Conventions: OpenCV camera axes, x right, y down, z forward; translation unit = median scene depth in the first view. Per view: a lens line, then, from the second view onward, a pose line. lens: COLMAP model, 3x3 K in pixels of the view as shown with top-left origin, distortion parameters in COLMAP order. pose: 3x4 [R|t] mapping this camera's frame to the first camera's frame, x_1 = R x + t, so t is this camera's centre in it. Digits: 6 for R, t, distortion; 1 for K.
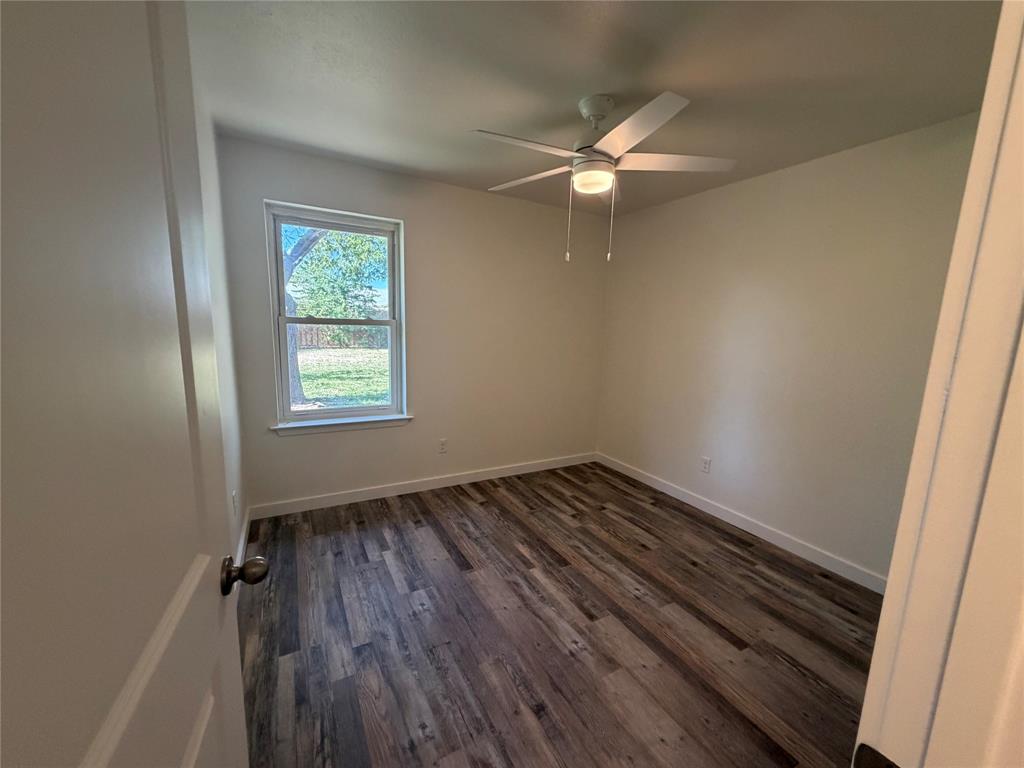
lens RADIAL K [[407.3, 0, 510.5], [0, 407.3, 384.8], [0, 0, 1]] dist [0.000017, 0.000153]
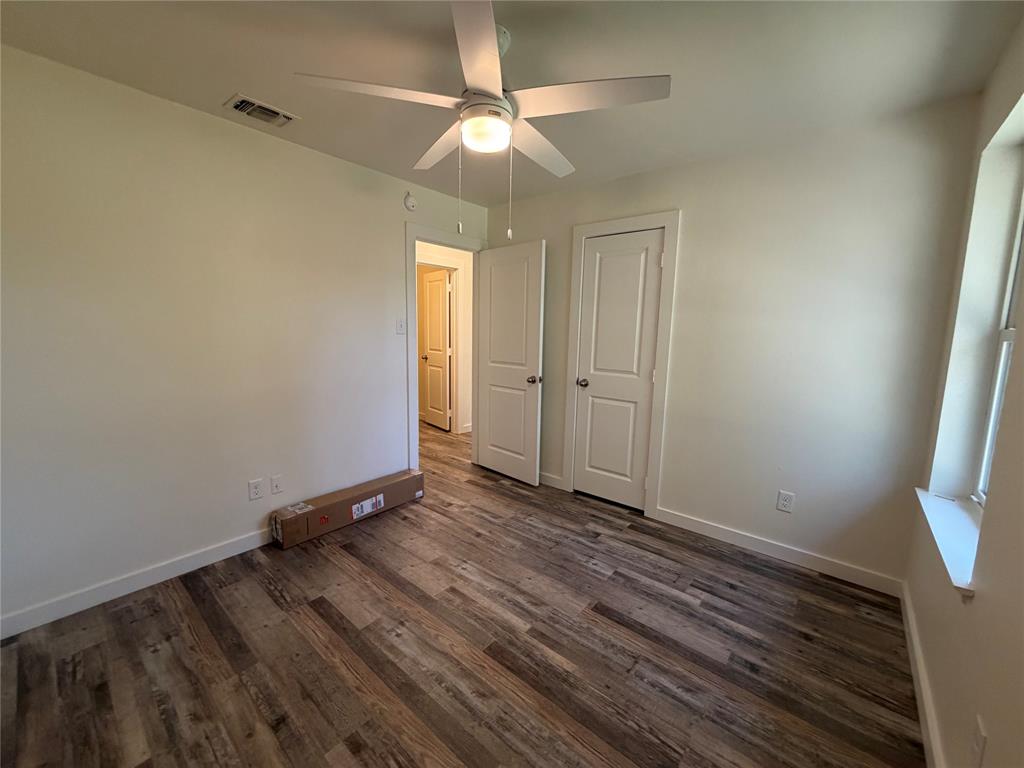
lens RADIAL K [[407.3, 0, 510.5], [0, 407.3, 384.8], [0, 0, 1]] dist [0.000017, 0.000153]
pose [[-0.931438, 0.000412, -0.363899, 0.408864], [-0.104278, 0.957760, 0.267994, -0.228992], [0.348639, 0.287567, -0.892052, 1.701528]]
